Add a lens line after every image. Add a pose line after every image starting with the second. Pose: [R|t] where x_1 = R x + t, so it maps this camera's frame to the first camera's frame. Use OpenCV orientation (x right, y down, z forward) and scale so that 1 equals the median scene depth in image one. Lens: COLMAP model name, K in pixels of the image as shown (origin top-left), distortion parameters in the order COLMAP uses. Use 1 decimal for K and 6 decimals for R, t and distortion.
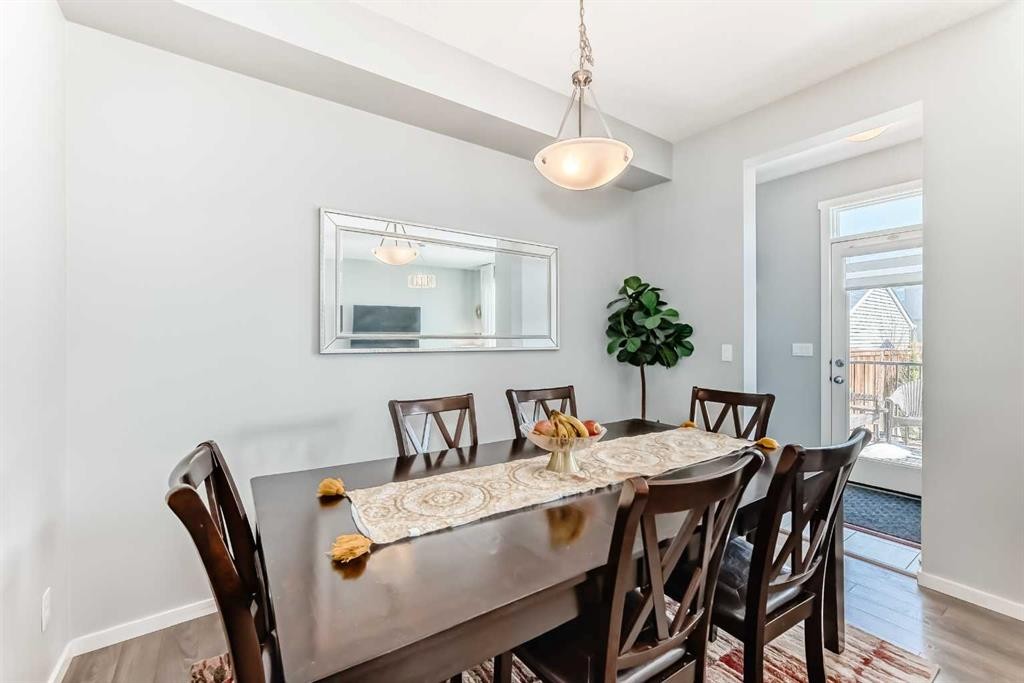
lens RADIAL K [[421.9, 0, 506.8], [0, 421.9, 343.5], [0, 0, 1]] dist [0.005208, 0.000309]
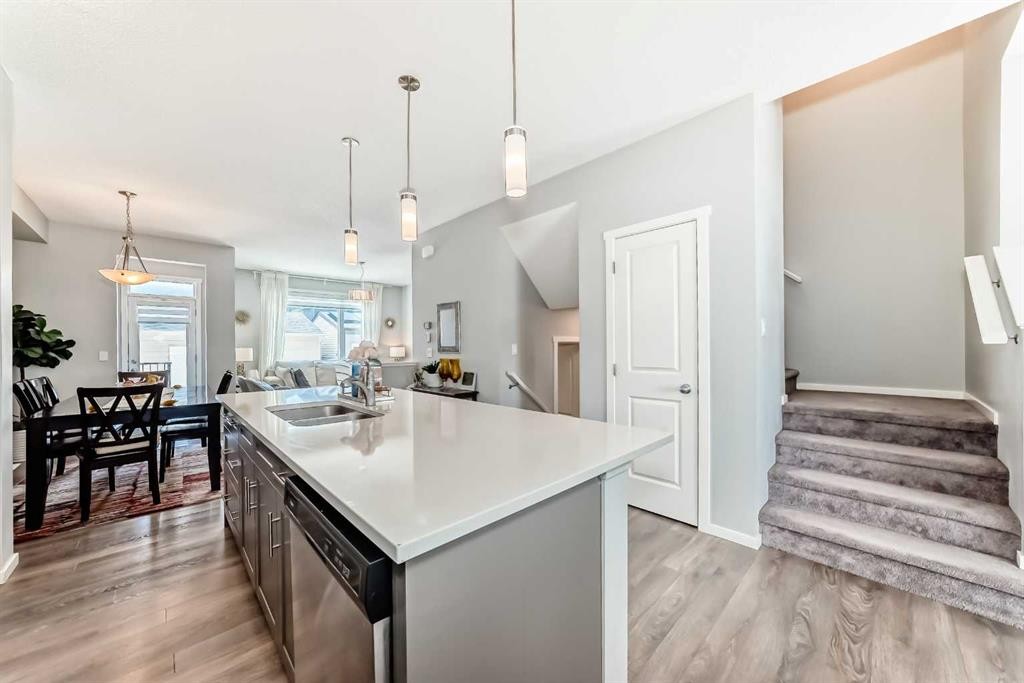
lens RADIAL K [[360.8, 0, 515.0], [0, 360.8, 351.2], [0, 0, 1]] dist [-0.019467, 0.002977]
pose [[-0.168645, -0.004660, 0.985666, -2.308741], [0.010626, 0.999922, 0.006546, 0.018532], [-0.985619, 0.011578, -0.168583, -0.888302]]
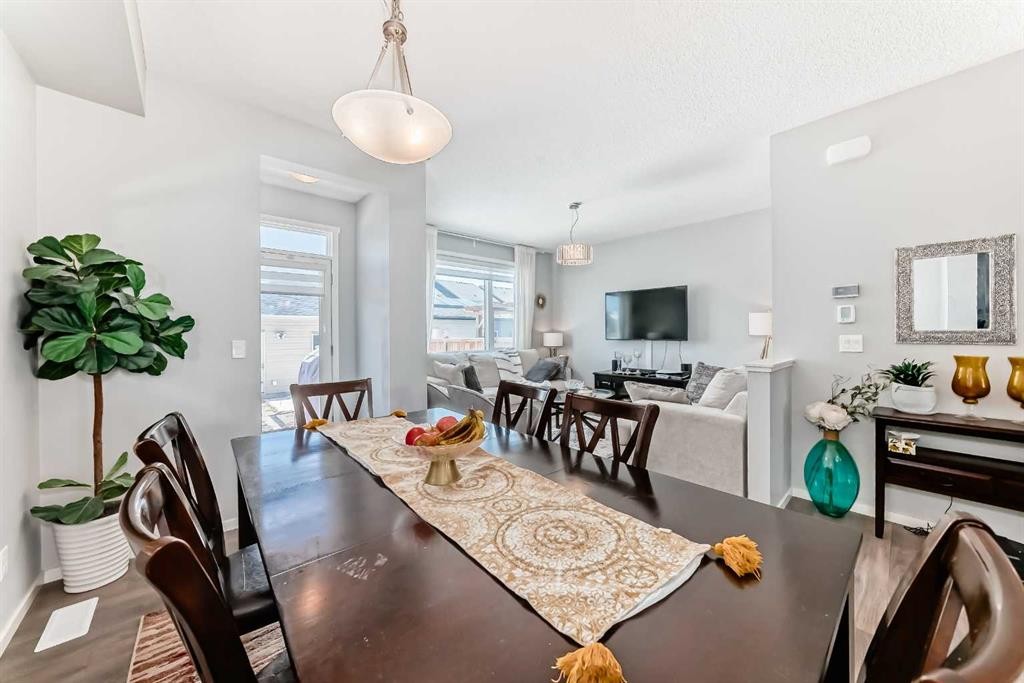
lens RADIAL K [[360.8, 0, 515.4], [0, 360.8, 333.3], [0, 0, 1]] dist [-0.019467, 0.002977]
pose [[-0.131899, 0.008109, 0.991230, -0.616849], [0.009221, 0.999933, -0.006953, -0.003897], [-0.991220, 0.008223, -0.131965, 0.898990]]
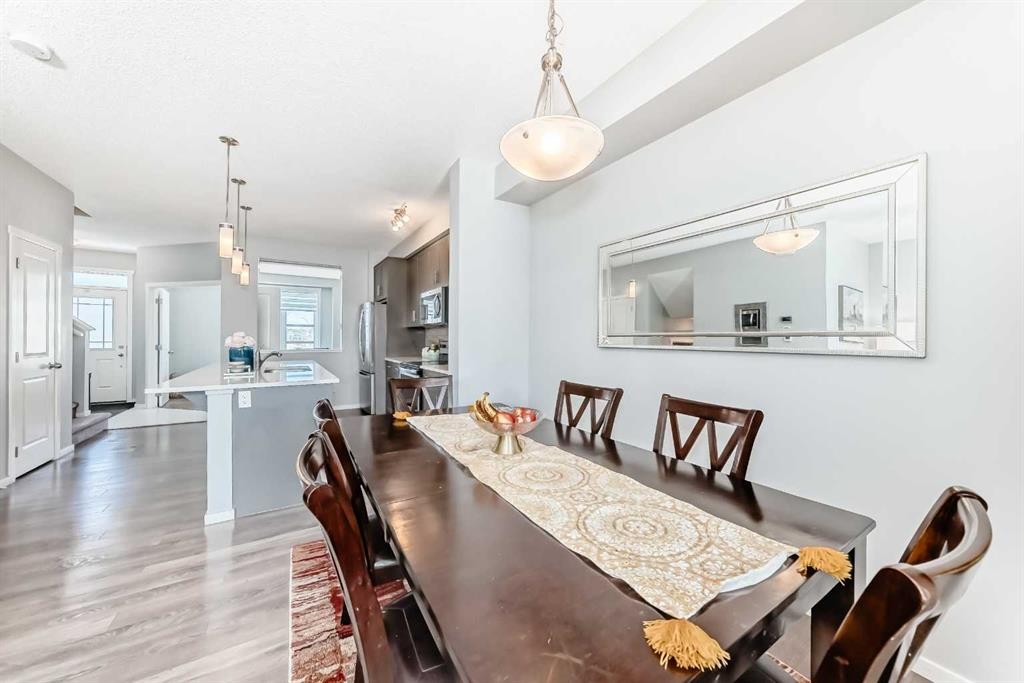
lens RADIAL K [[360.8, 0, 517.5], [0, 360.8, 337.9], [0, 0, 1]] dist [-0.019467, 0.002977]
pose [[-0.025907, 0.004110, -0.999656, 1.055521], [-0.011275, 0.999927, 0.004403, -0.014199], [0.999601, 0.011385, -0.025859, 0.999525]]
